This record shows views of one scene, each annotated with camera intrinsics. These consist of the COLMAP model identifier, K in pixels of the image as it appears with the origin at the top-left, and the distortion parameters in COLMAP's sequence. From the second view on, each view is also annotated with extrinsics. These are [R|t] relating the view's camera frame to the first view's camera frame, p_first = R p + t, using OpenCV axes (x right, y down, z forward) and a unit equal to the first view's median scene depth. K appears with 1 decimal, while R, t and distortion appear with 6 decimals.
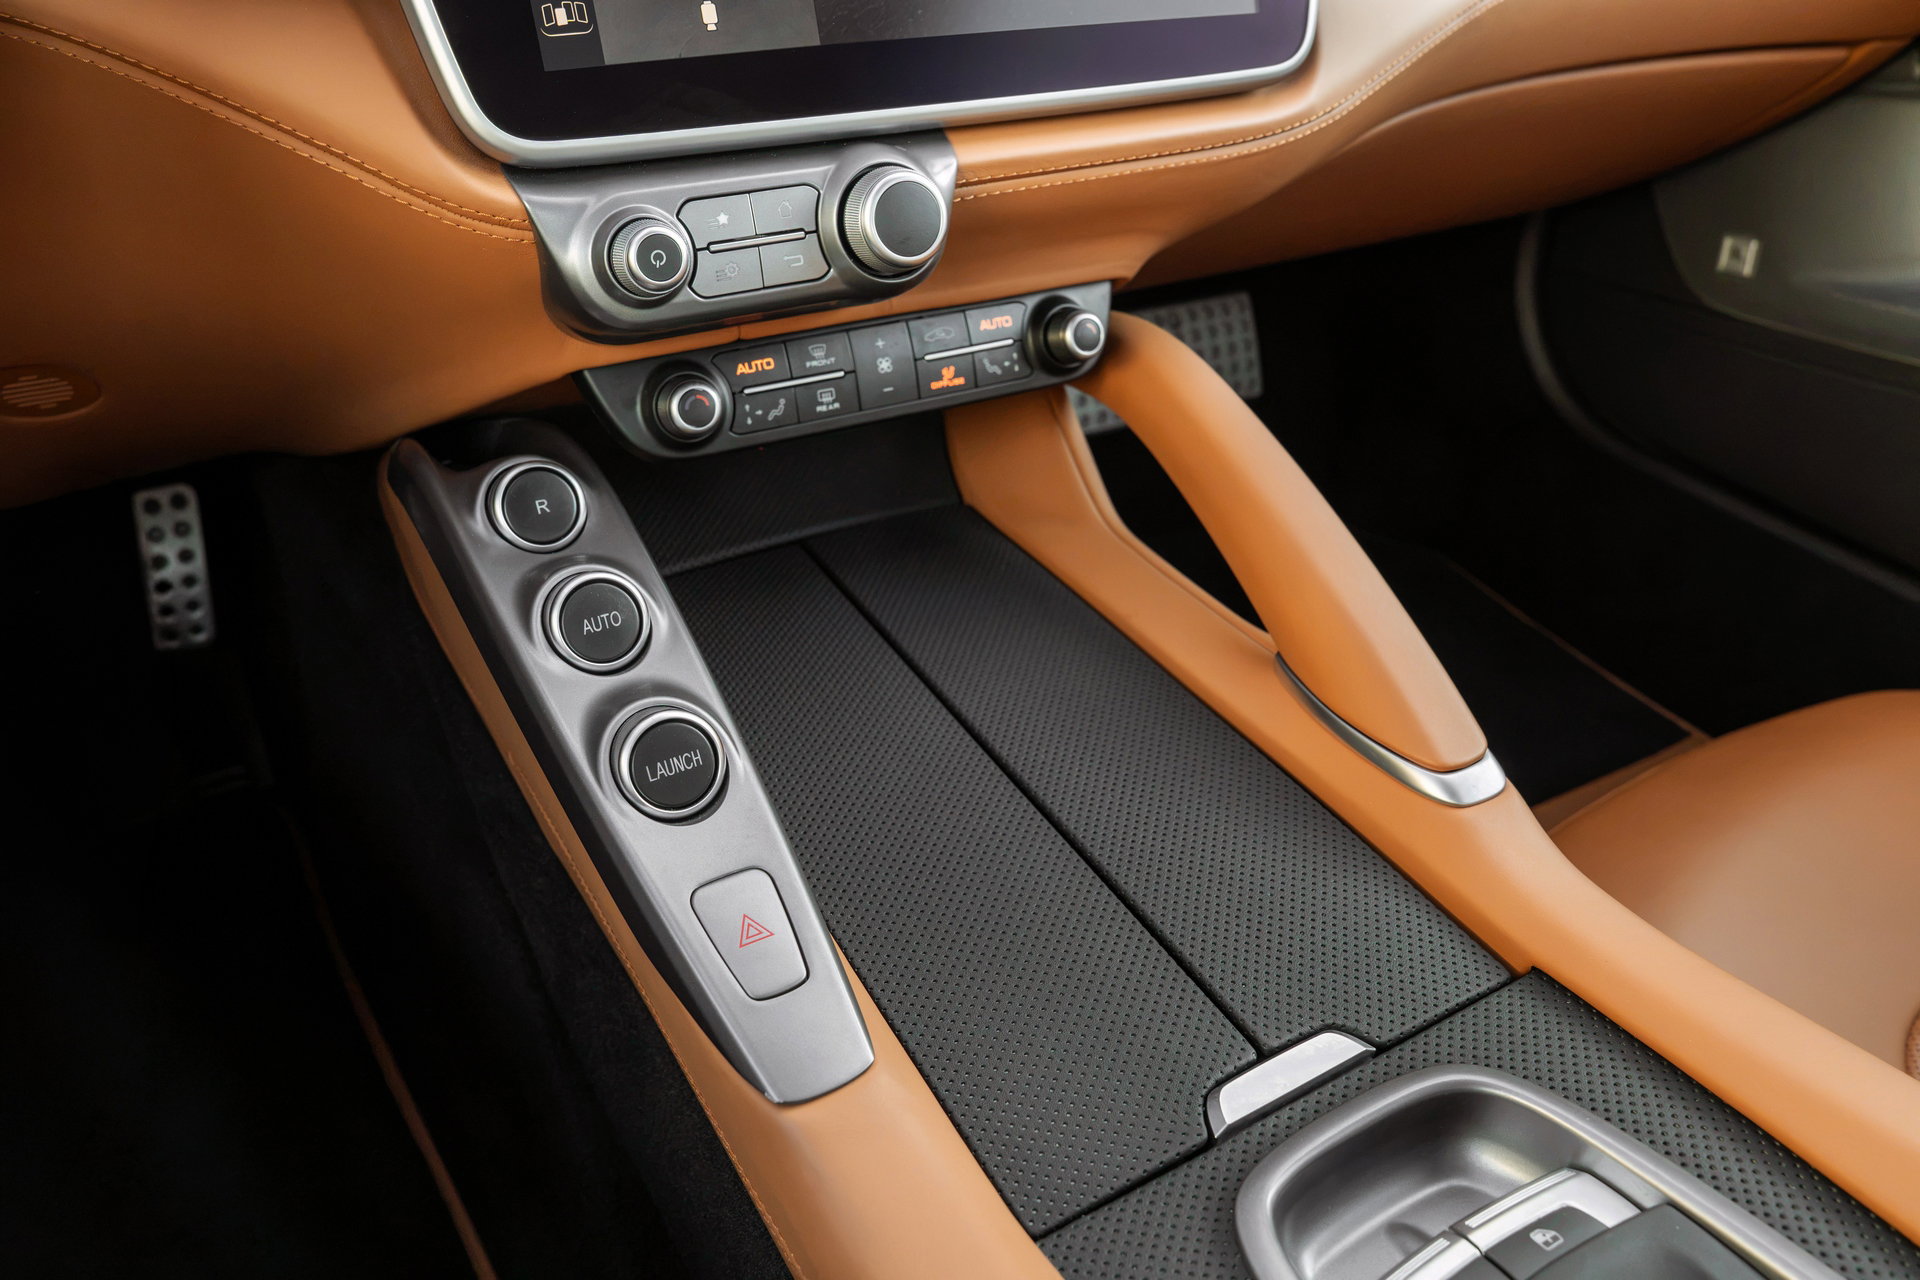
lens RADIAL K [[1275.8, 0, 960.0], [0, 1275.8, 640.0], [0, 0, 1]] dist [-0.073700, 0.054396]
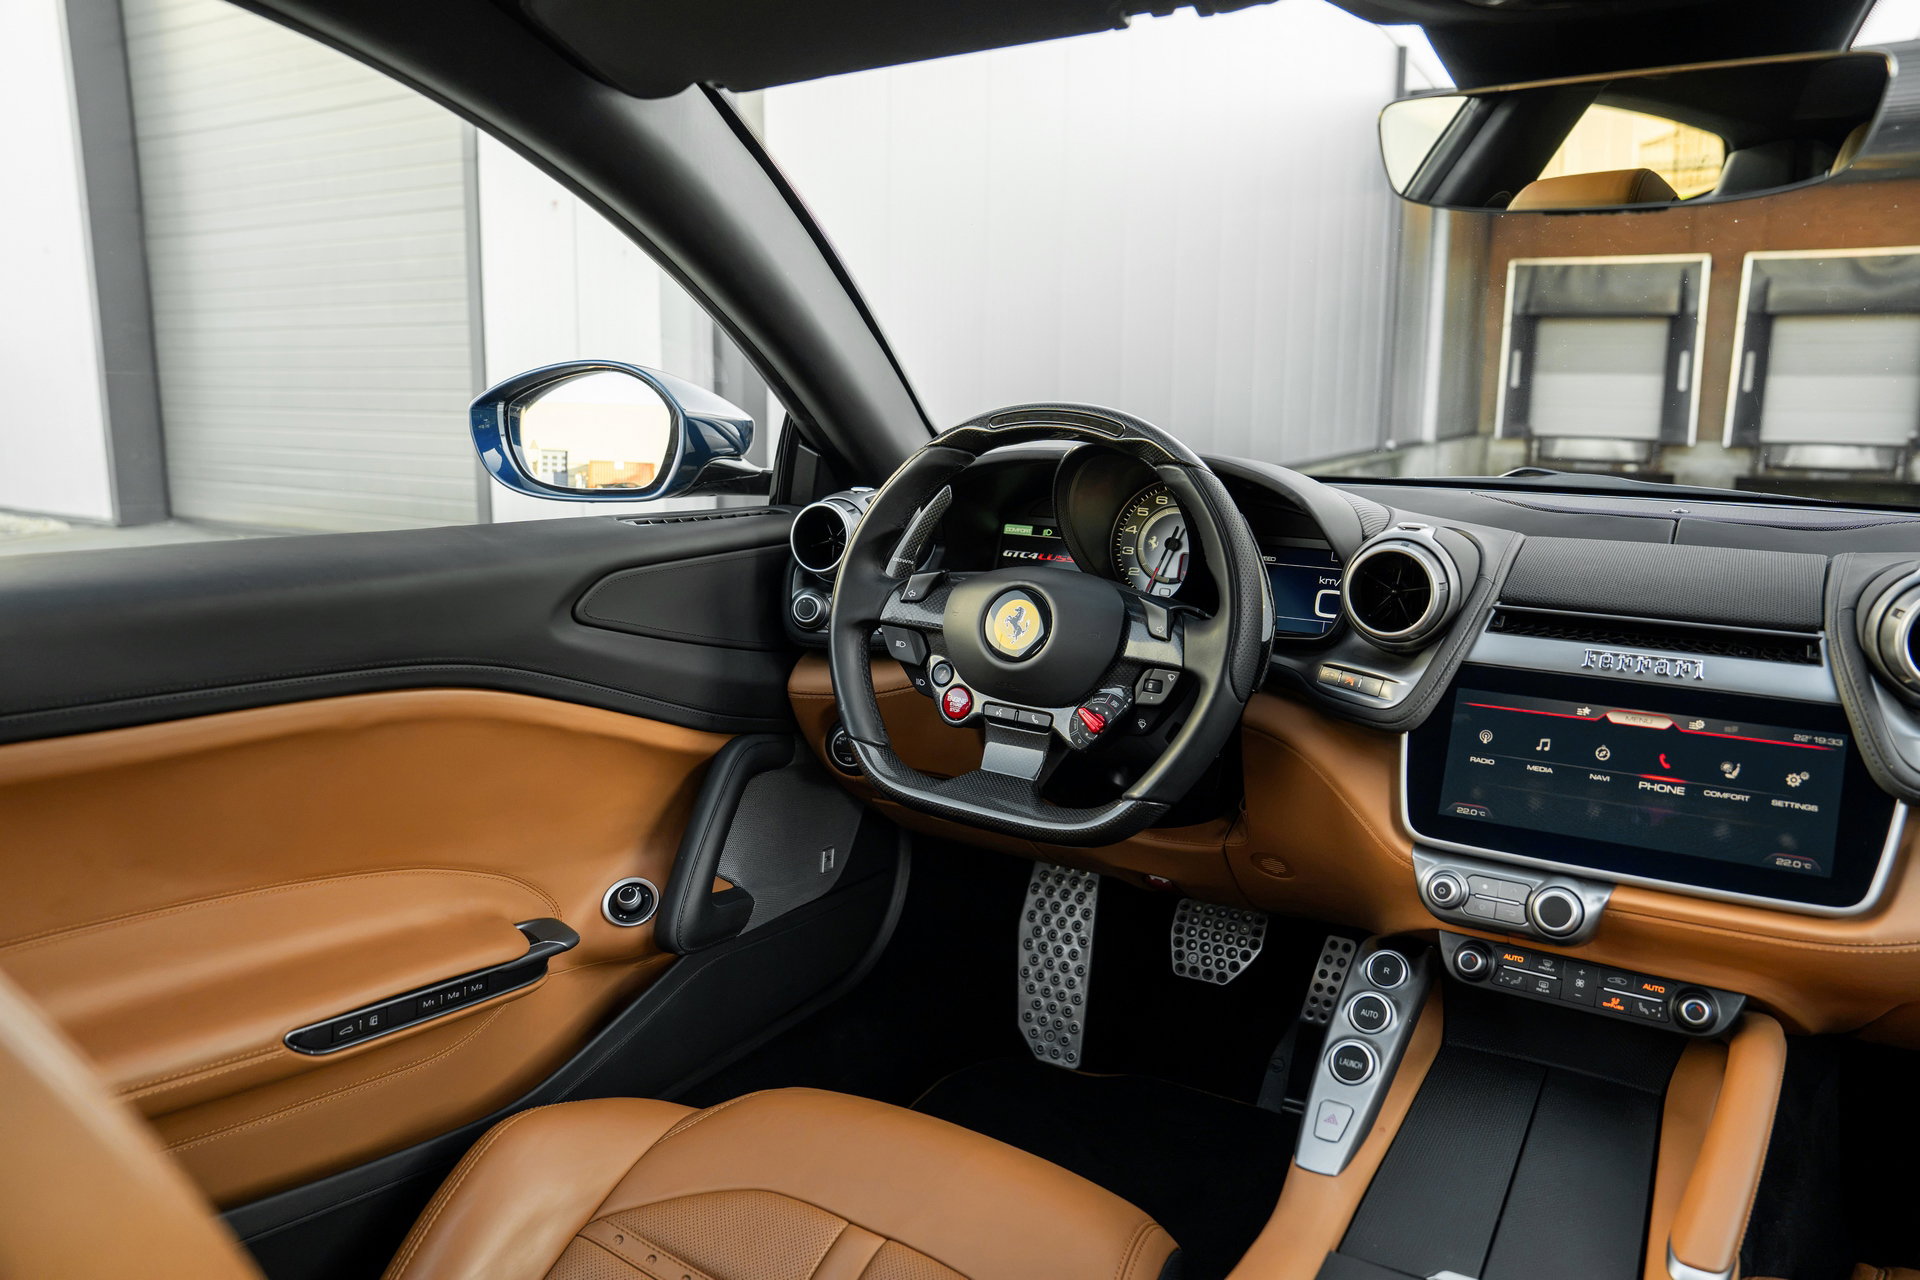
lens RADIAL K [[1275.8, 0, 960.0], [0, 1275.8, 640.0], [0, 0, 1]] dist [-0.073700, 0.054396]
pose [[0.494543, 0.147249, -0.856589, 1.221539], [-0.504902, 0.850870, -0.145235, 0.117696], [0.707461, 0.504319, 0.495138, -1.074382]]
